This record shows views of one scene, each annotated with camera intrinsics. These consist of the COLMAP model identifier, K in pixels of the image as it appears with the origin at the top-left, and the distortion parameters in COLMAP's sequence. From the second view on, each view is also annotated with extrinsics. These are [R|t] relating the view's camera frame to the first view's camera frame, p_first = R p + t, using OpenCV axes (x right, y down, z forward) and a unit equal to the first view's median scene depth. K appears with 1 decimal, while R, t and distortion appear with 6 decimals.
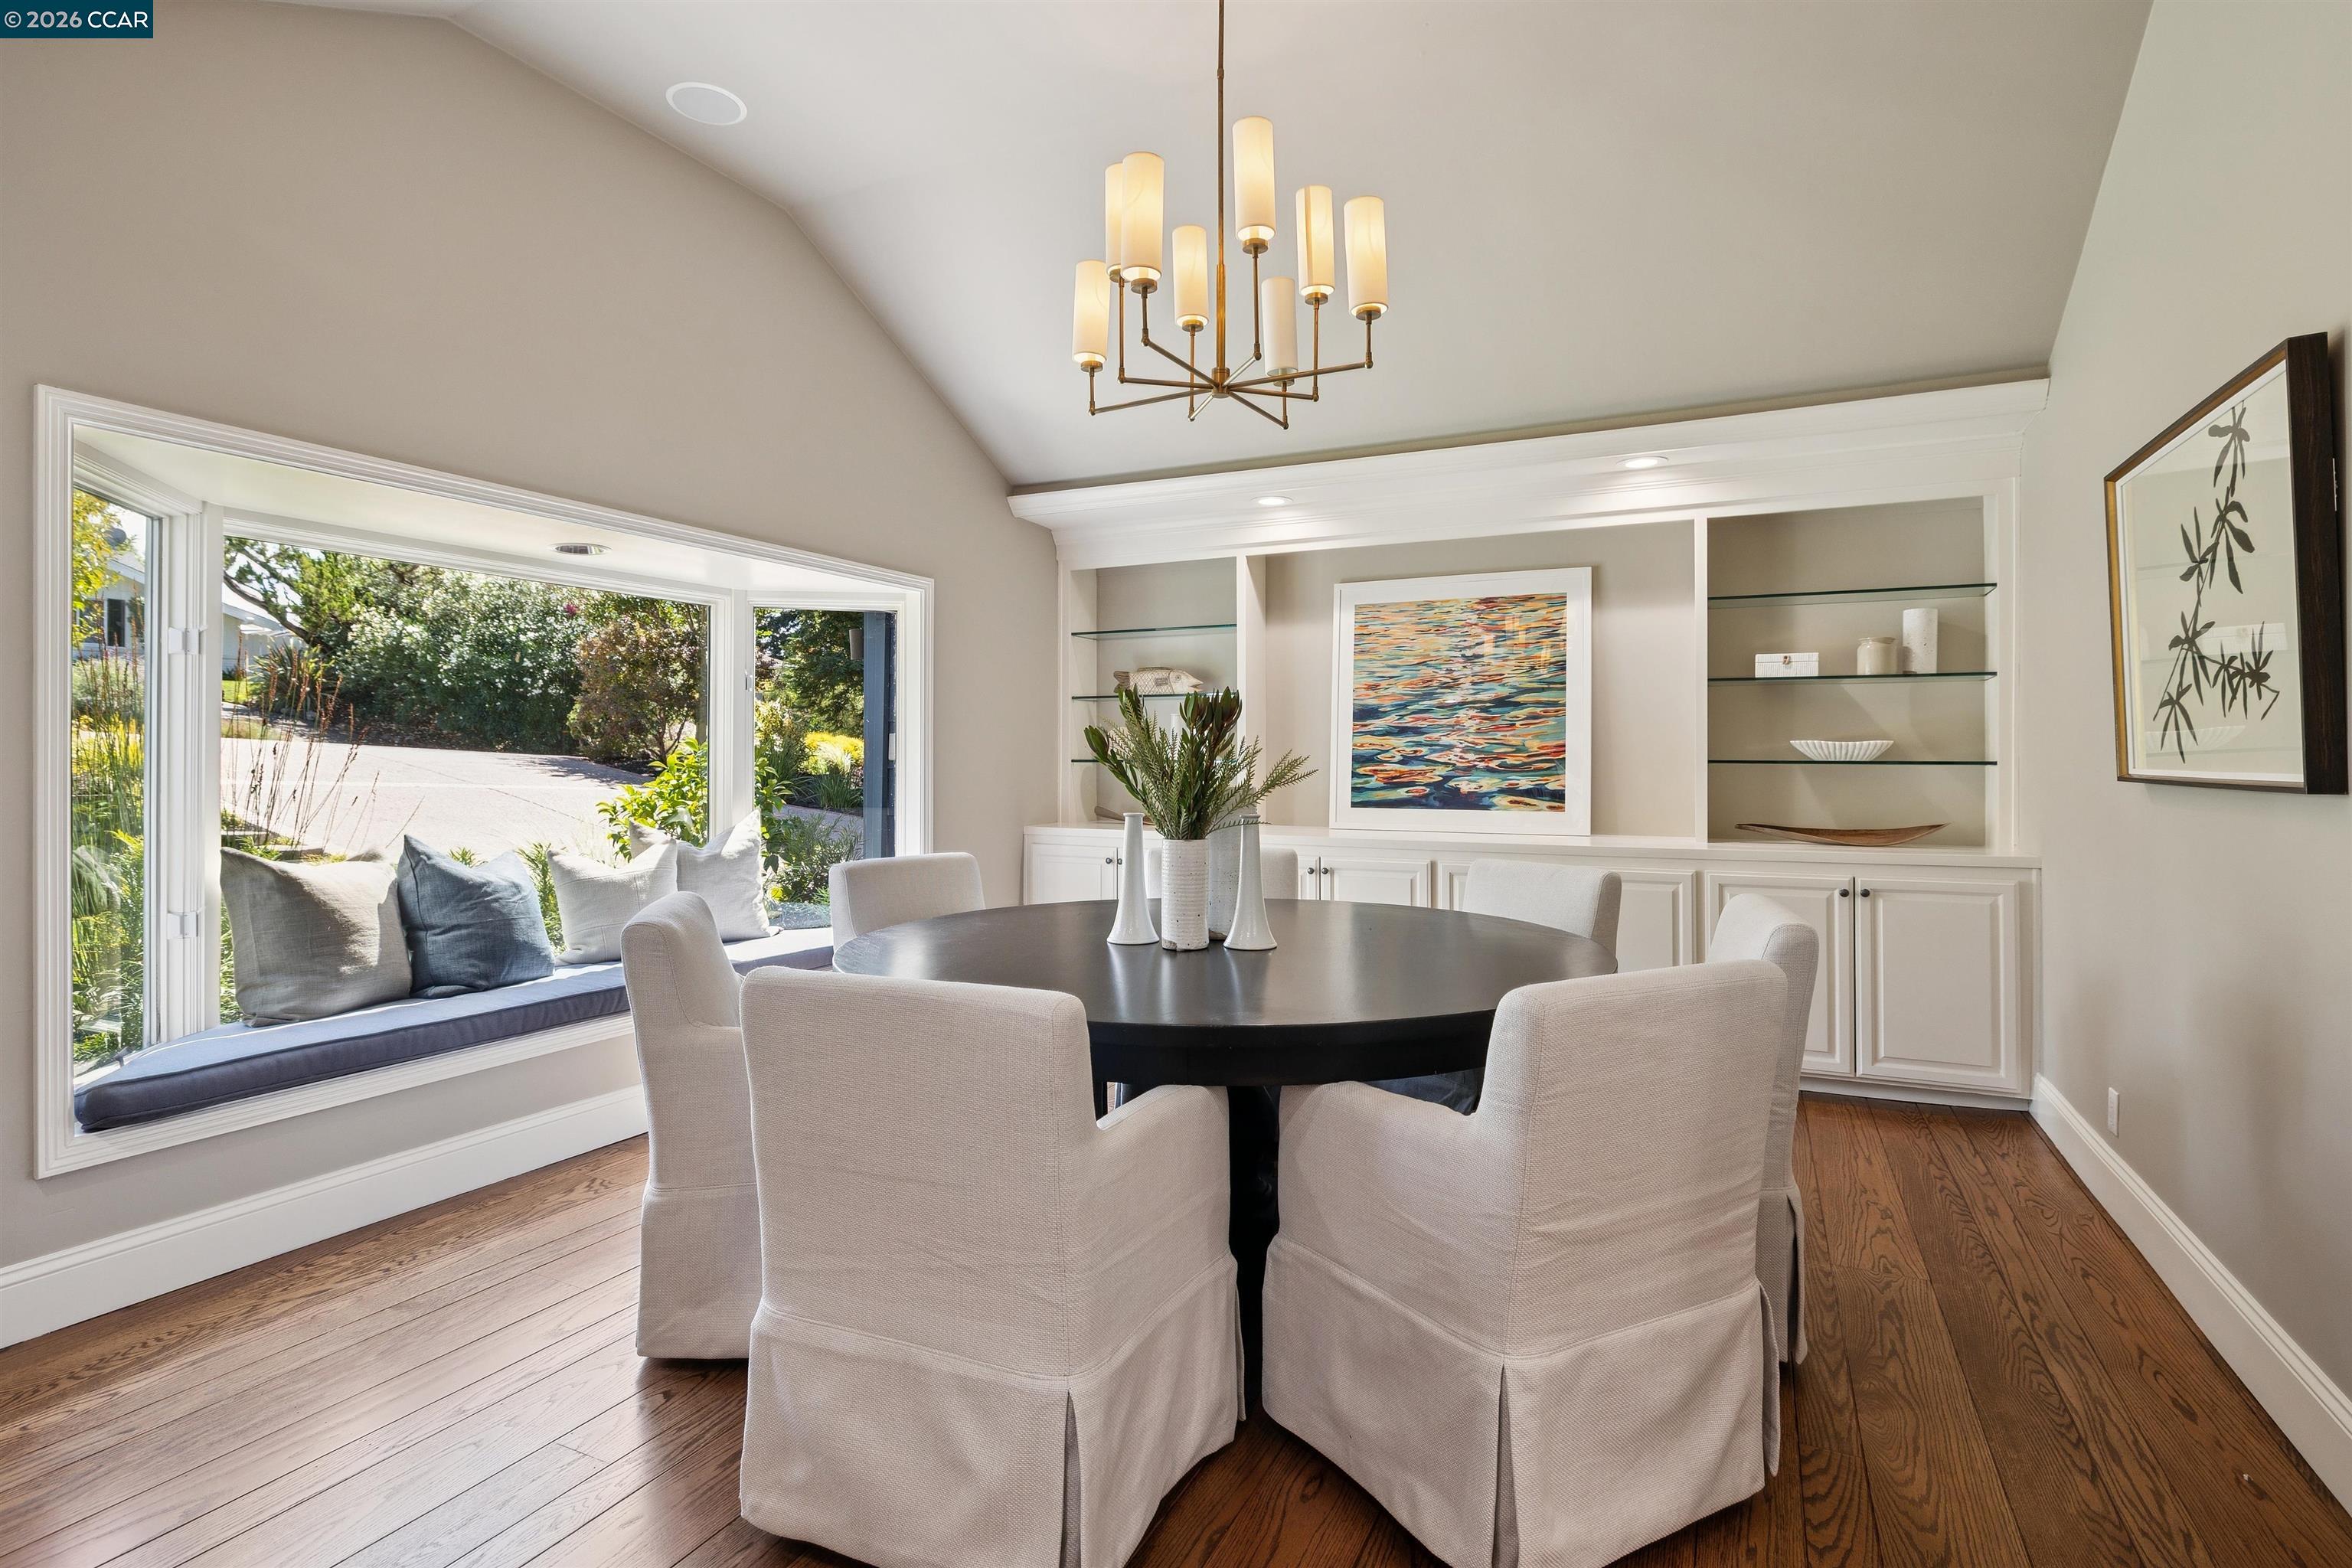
lens RADIAL K [[1141.2, 0, 1188.2], [0, 1141.2, 764.7], [0, 0, 1]] dist [0.000006, 0.000180]
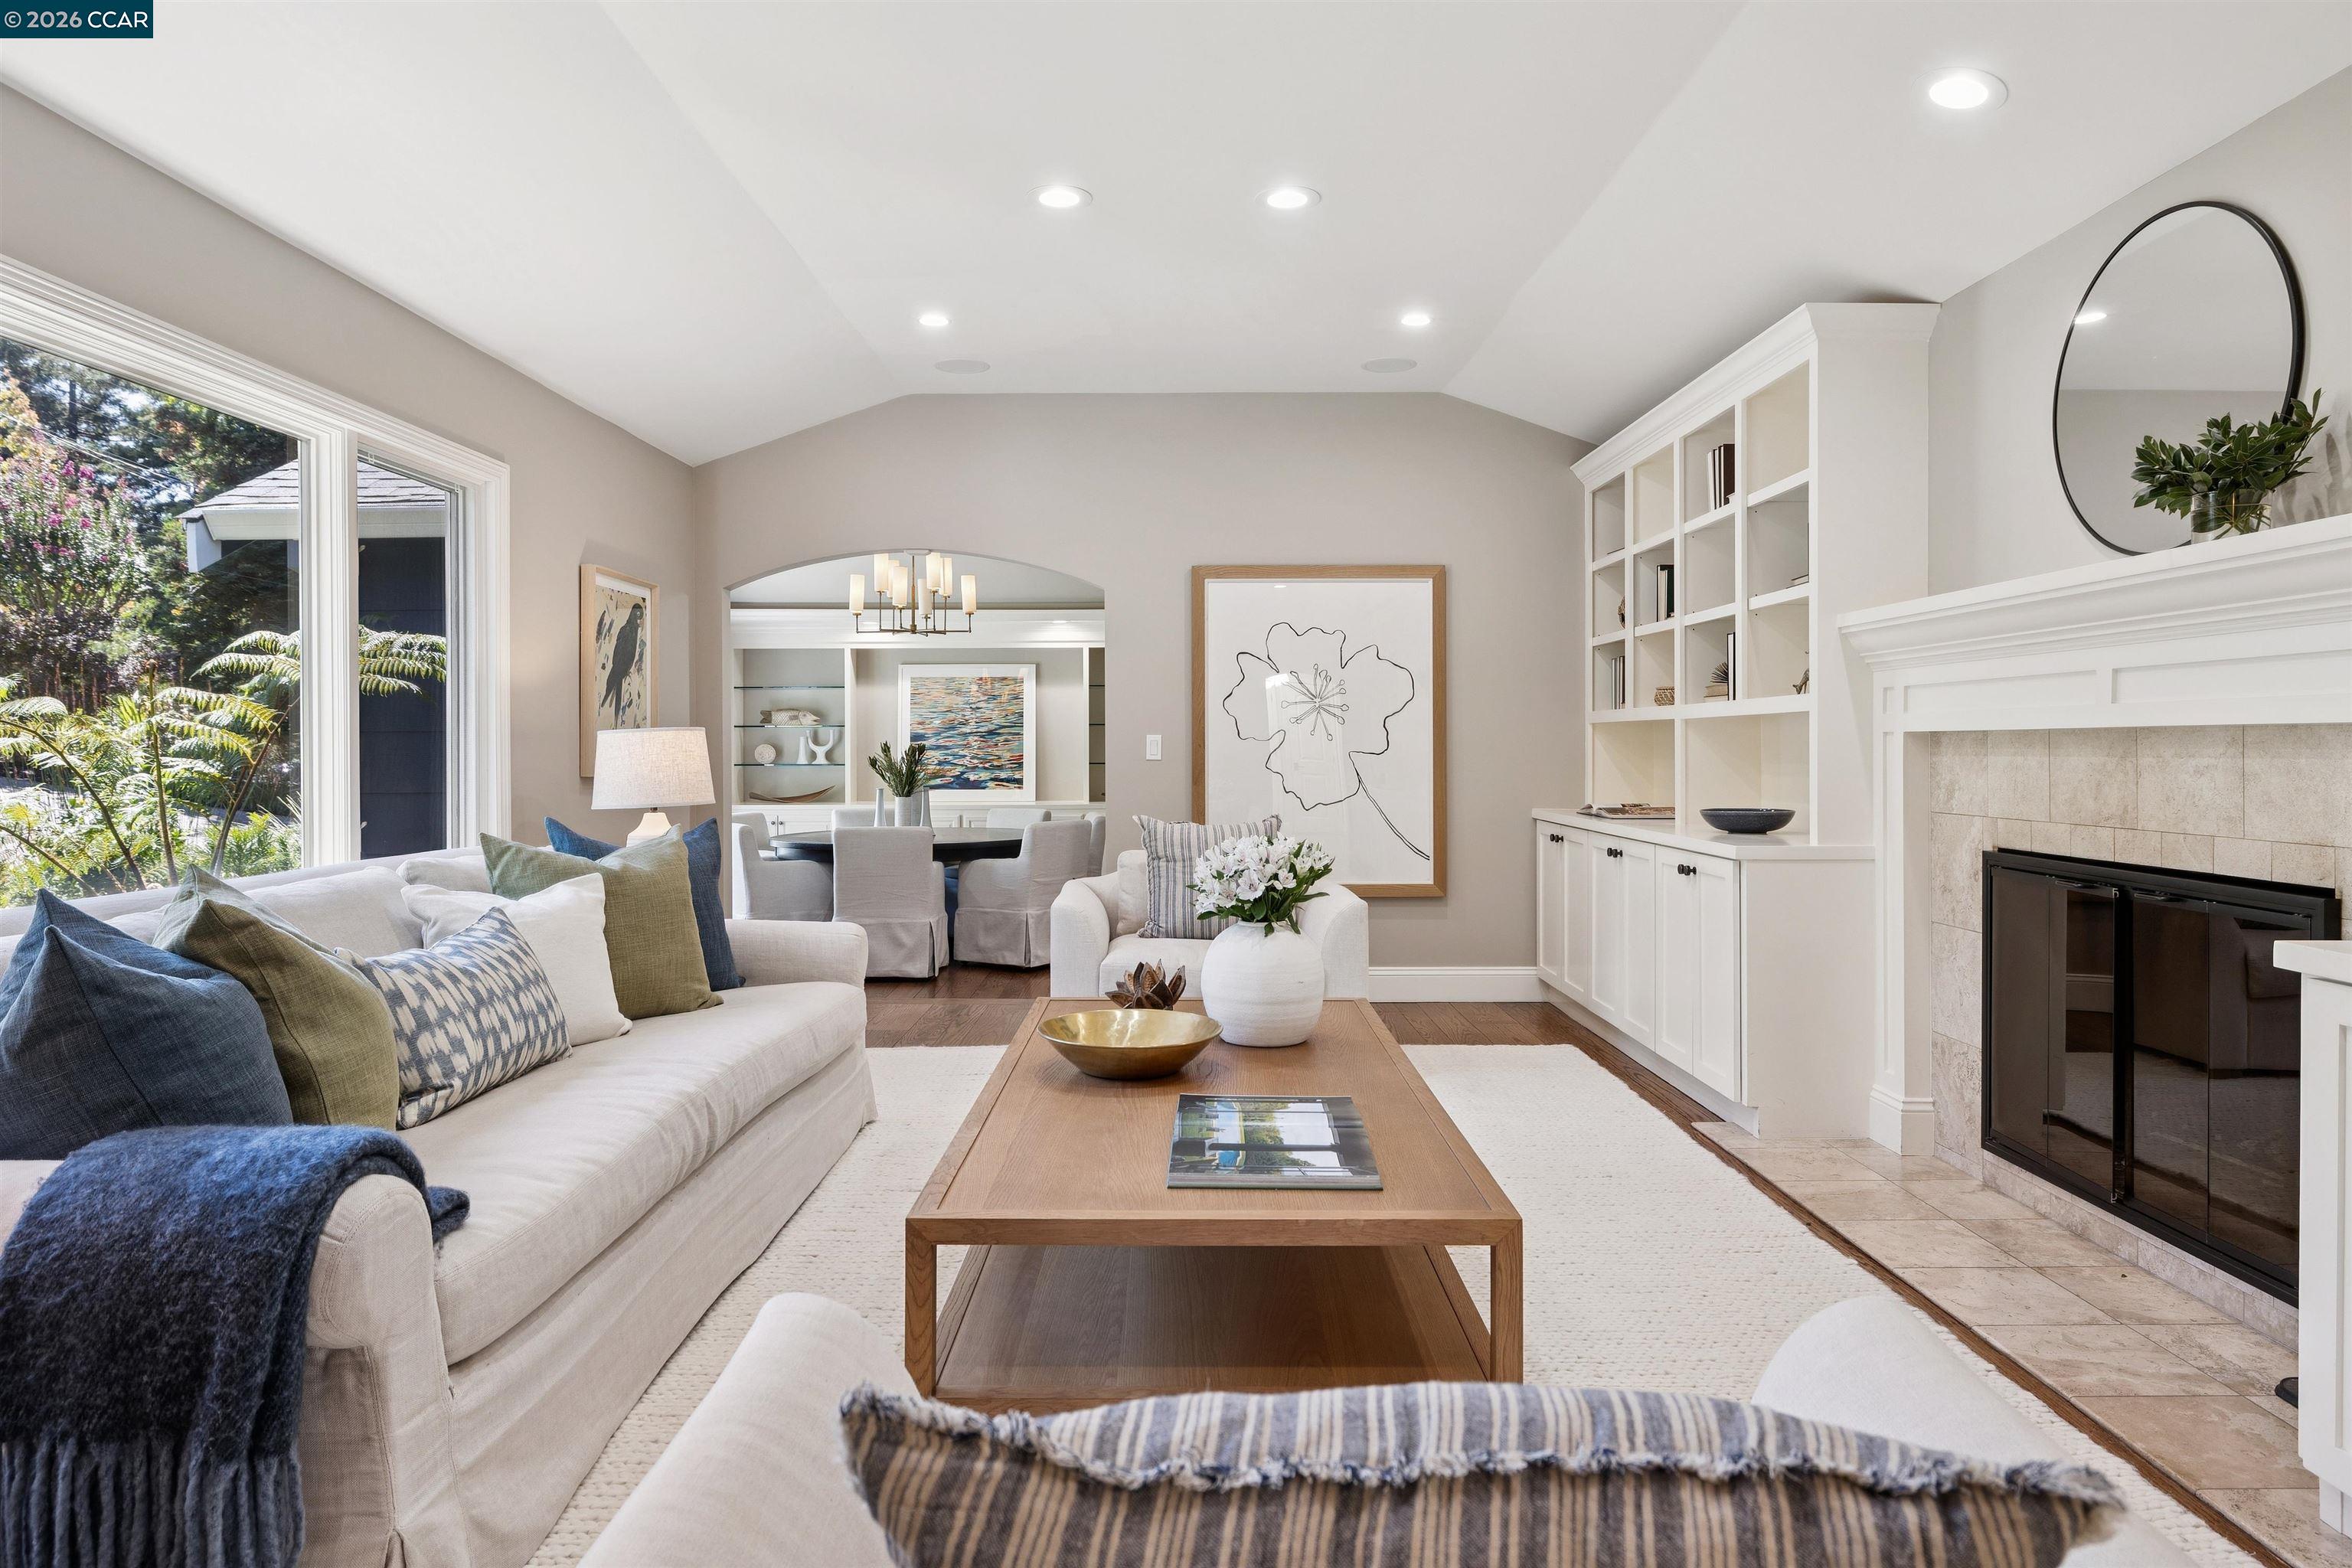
lens RADIAL K [[1430.2, 0, 1177.1], [0, 1430.2, 768.9], [0, 0, 1]] dist [0.000543, 0.000003]
pose [[0.898923, -0.011350, 0.437960, -0.497334], [0.006217, 0.999894, 0.013153, -0.024117], [-0.438063, -0.009101, 0.898898, -1.295142]]
